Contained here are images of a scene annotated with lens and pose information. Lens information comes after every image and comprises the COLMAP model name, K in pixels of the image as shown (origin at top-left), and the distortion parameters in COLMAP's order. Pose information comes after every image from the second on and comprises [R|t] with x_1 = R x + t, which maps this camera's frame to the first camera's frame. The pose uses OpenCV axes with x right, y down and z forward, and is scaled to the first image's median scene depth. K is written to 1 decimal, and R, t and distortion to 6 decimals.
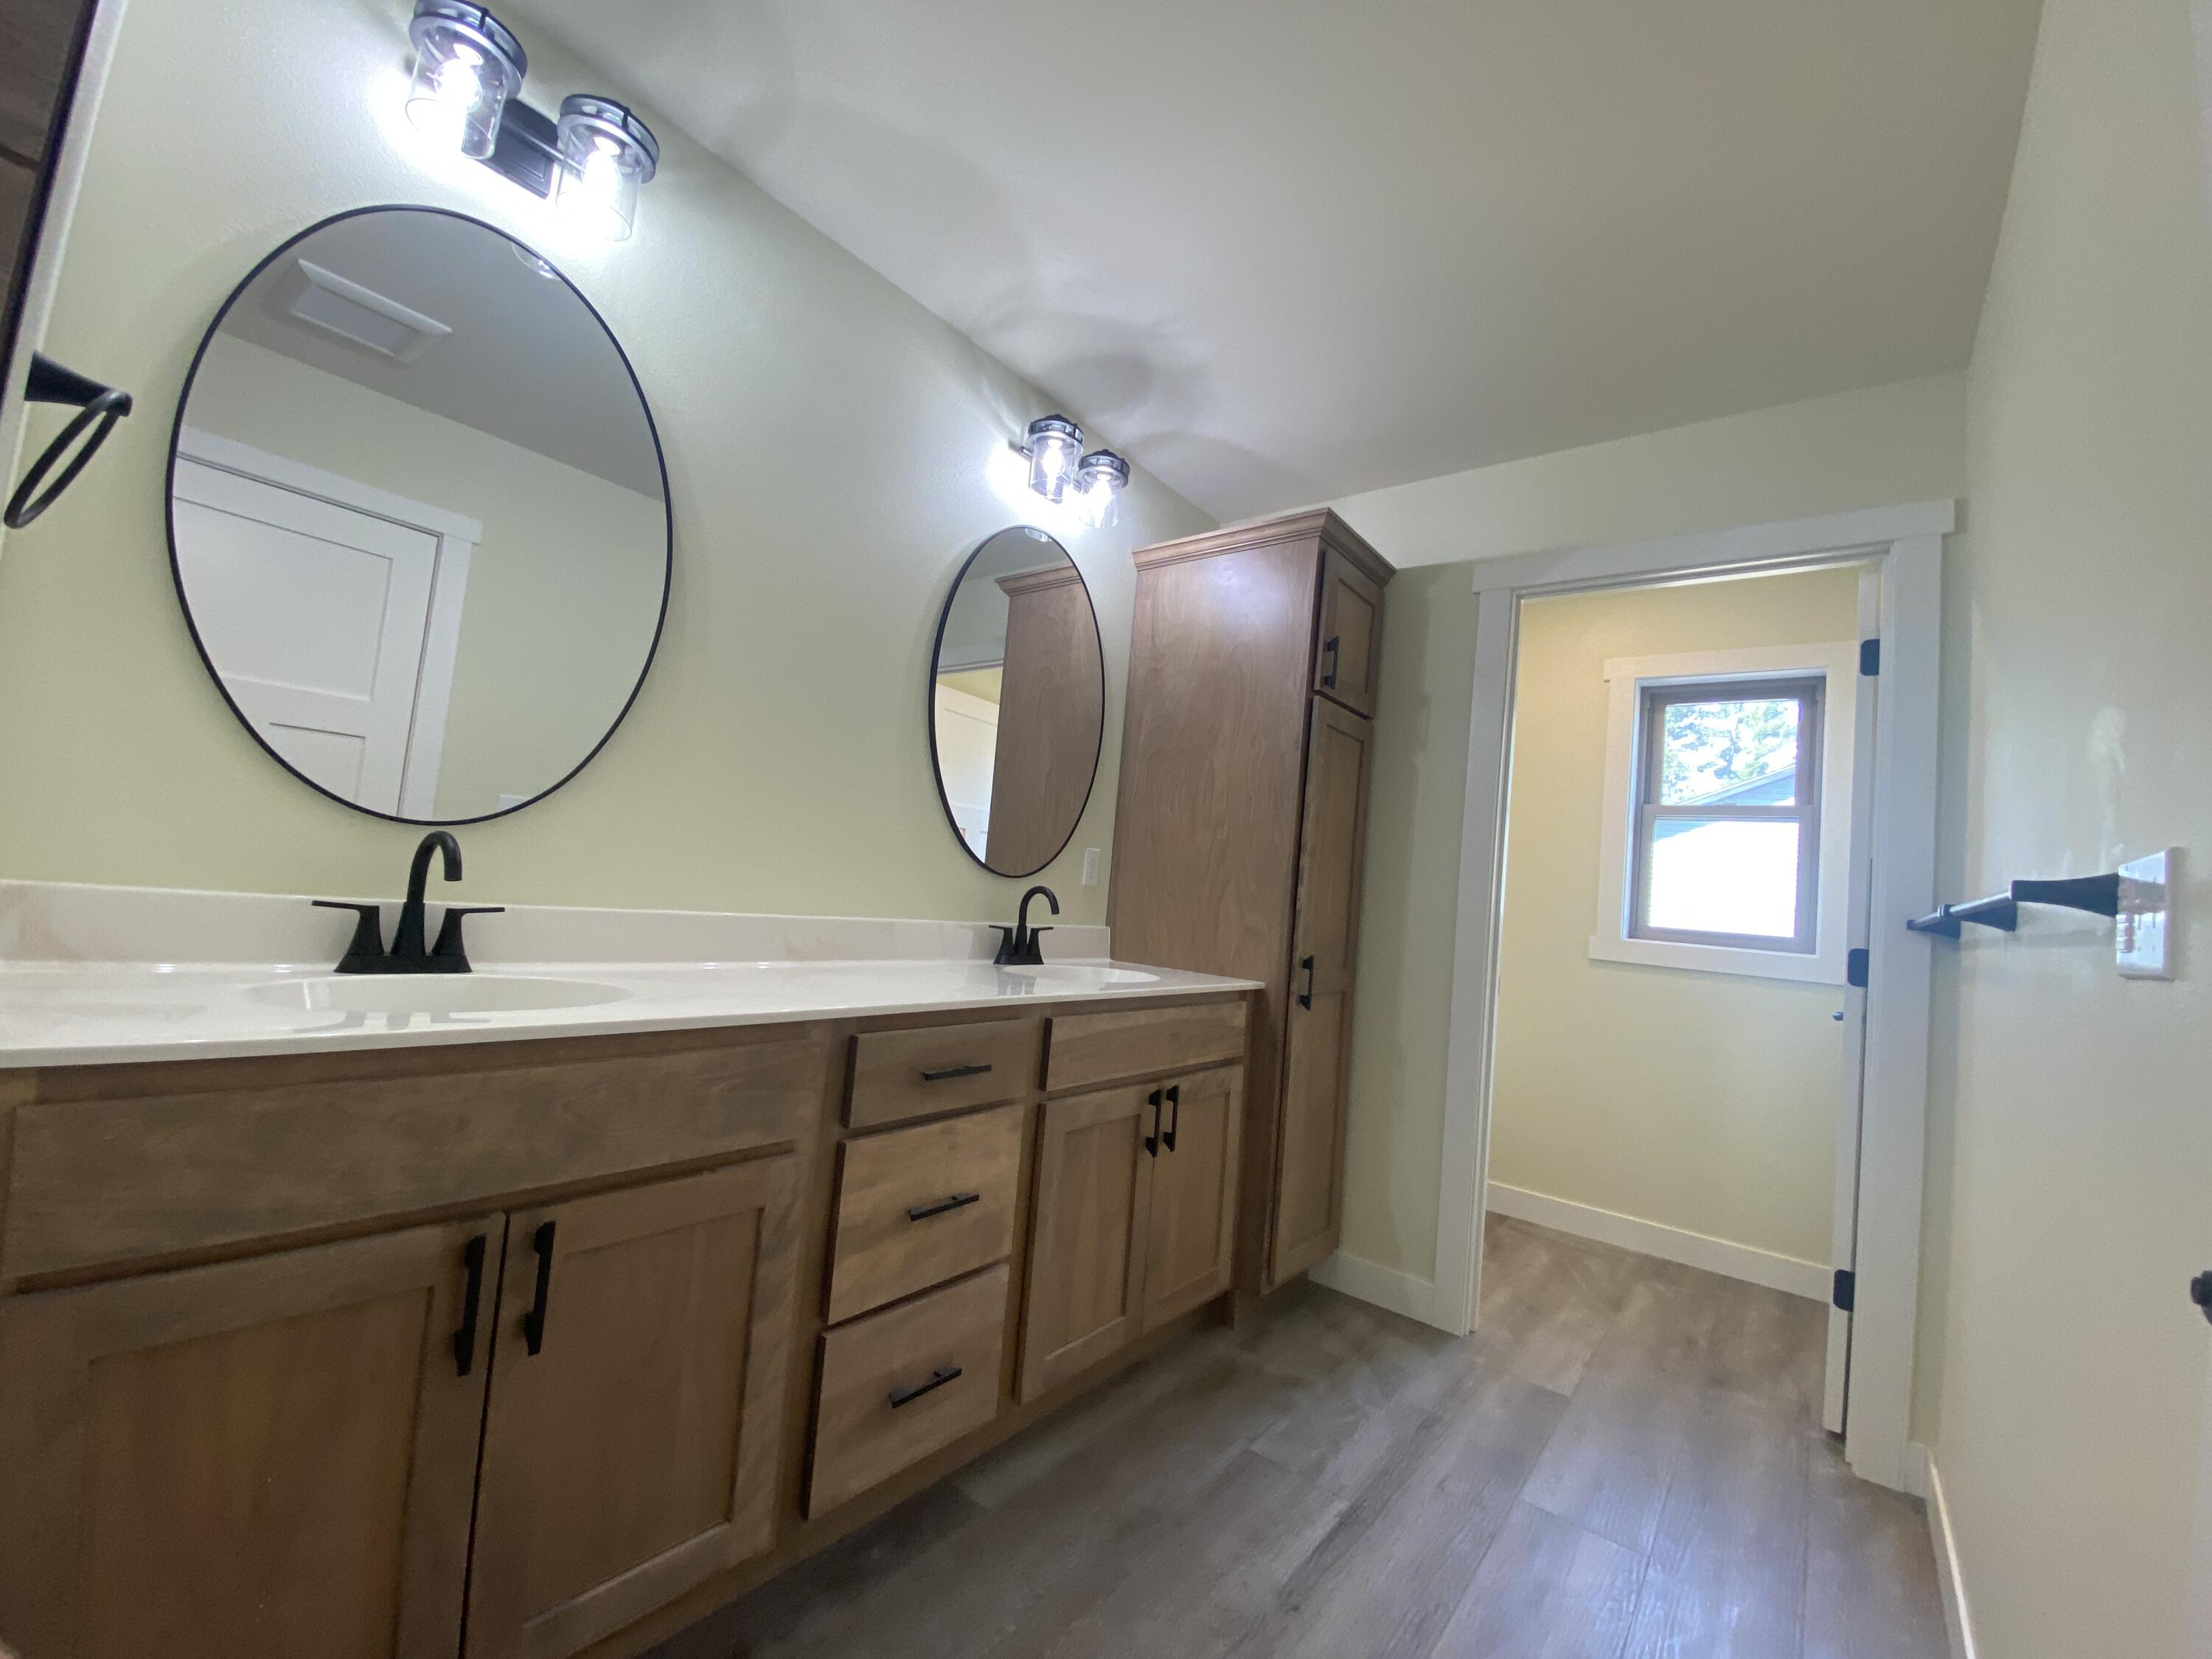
lens RADIAL K [[890.0, 0, 1105.8], [0, 890.0, 834.5], [0, 0, 1]] dist [0.024851, -0.022265]
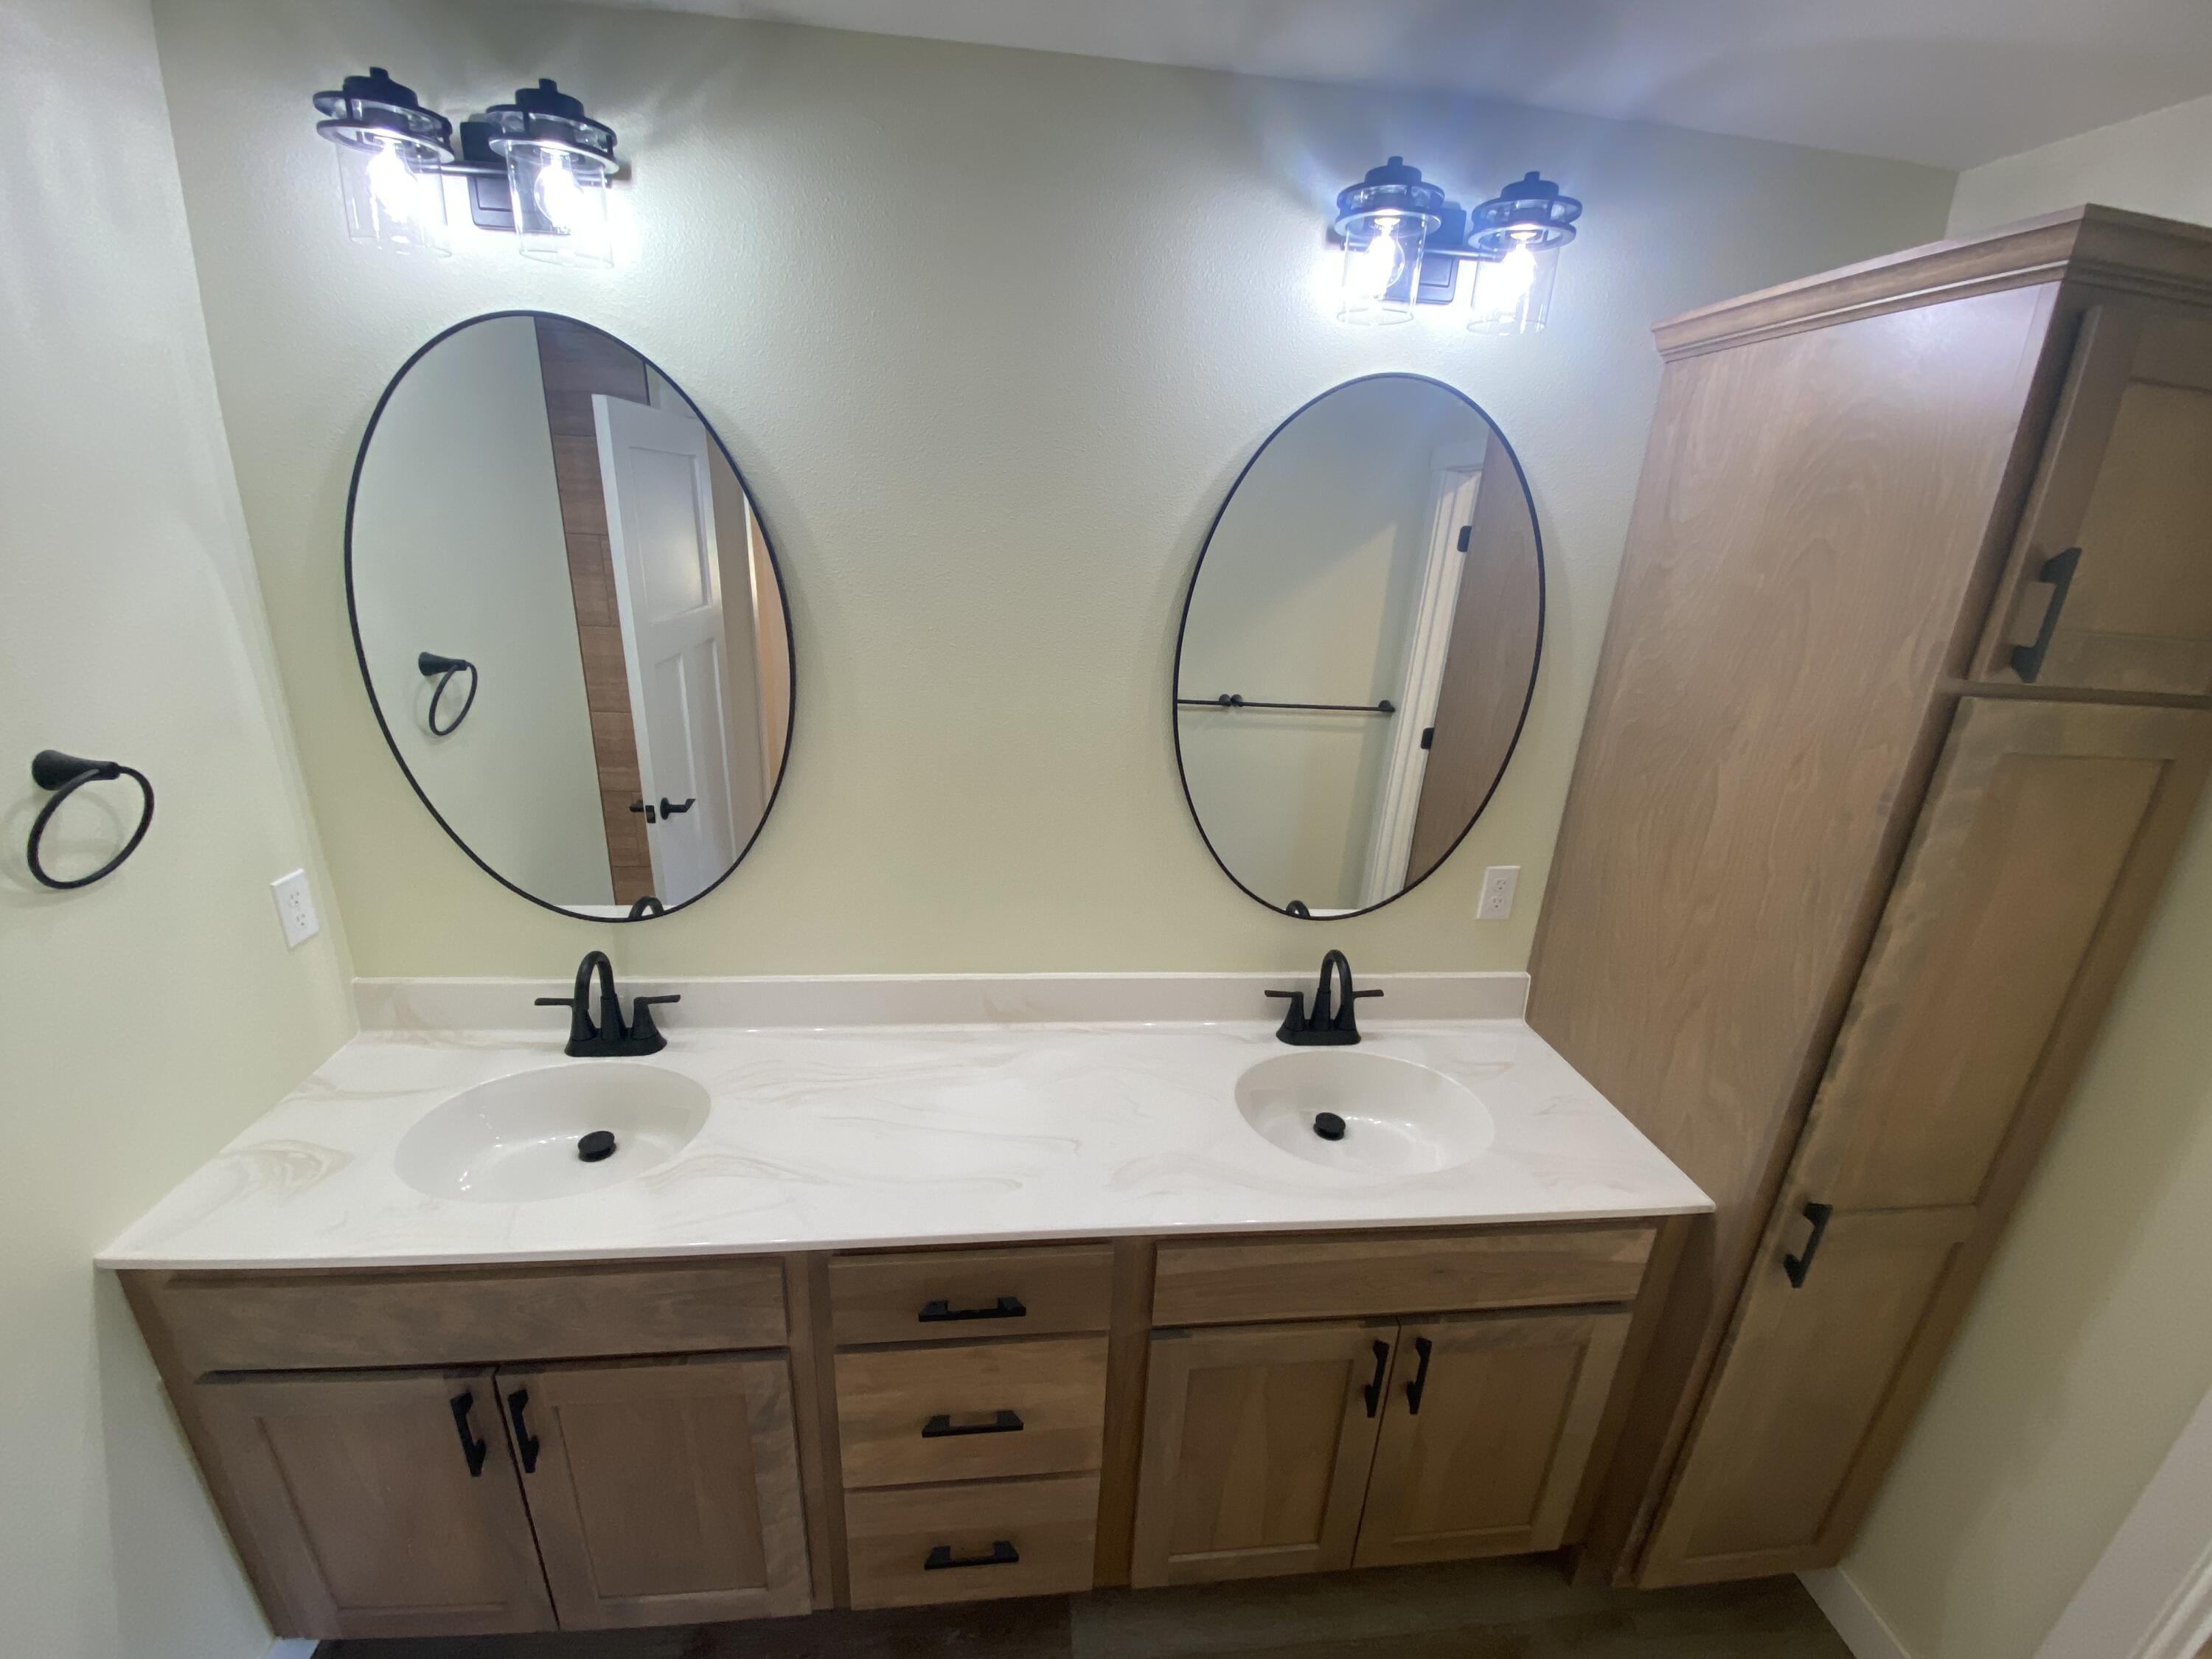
lens RADIAL K [[887.1, 0, 1105.9], [0, 887.1, 818.2], [0, 0, 1]] dist [0.000377, -0.009621]
pose [[0.693885, 0.175369, -0.698405, 0.260298], [0.059909, 0.952469, 0.298685, -0.256529], [0.717590, -0.249094, 0.650398, 0.425162]]
